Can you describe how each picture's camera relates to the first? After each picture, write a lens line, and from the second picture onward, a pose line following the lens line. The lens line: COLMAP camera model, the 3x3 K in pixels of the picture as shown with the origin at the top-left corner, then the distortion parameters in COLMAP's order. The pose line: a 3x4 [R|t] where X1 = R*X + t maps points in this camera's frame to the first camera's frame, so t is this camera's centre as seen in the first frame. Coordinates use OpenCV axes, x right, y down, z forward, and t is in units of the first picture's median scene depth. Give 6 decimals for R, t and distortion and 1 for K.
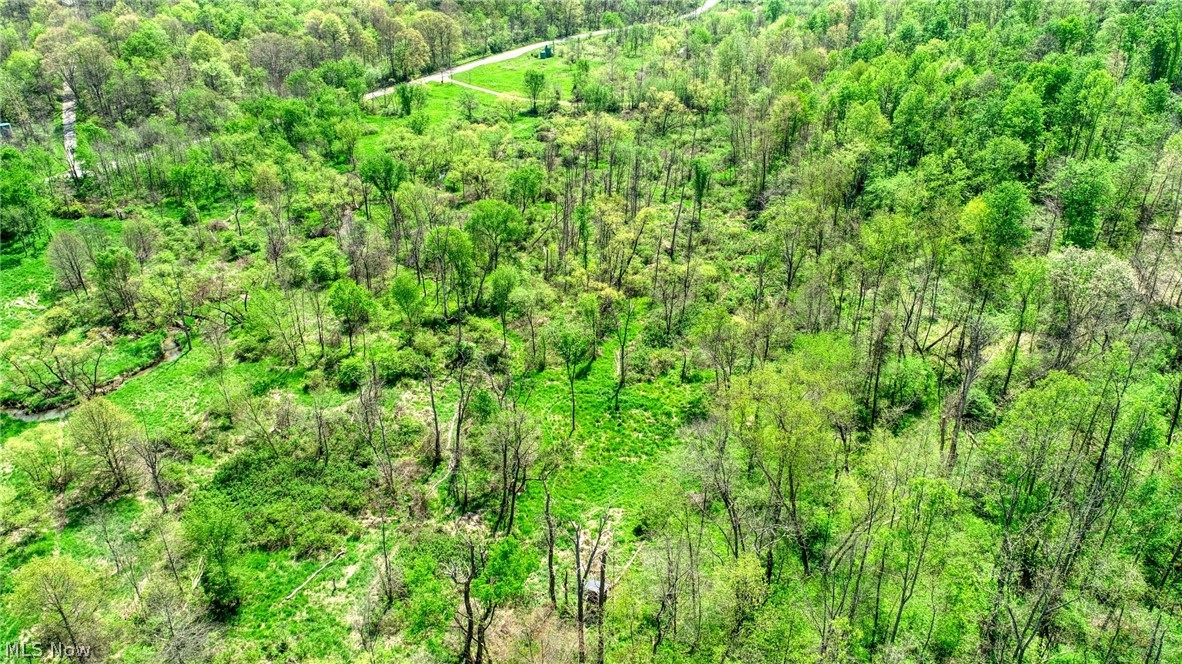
lens RADIAL K [[794.2, 0, 591.0], [0, 794.2, 336.0], [0, 0, 1]] dist [0.001383, 0.000064]
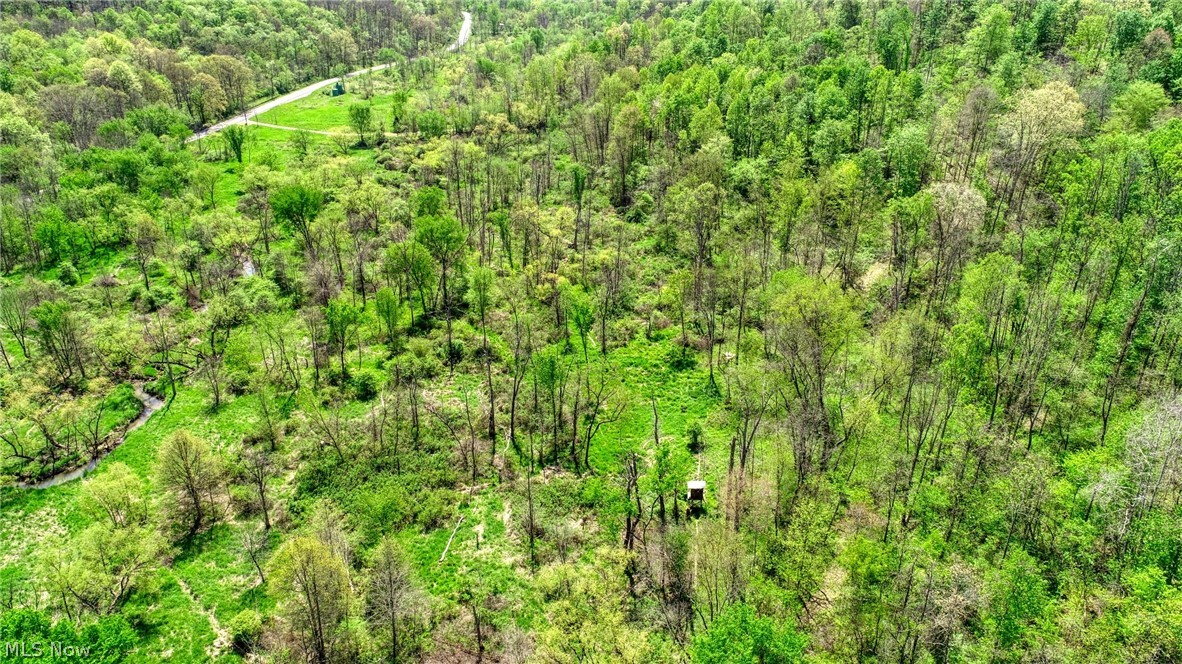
lens RADIAL K [[794.2, 0, 591.0], [0, 794.2, 336.0], [0, 0, 1]] dist [0.001383, 0.000064]
pose [[0.936899, -0.159530, 0.311078, -0.363187], [0.171427, 0.985134, -0.011093, 0.051620], [-0.304684, 0.063720, 0.950320, -0.107039]]
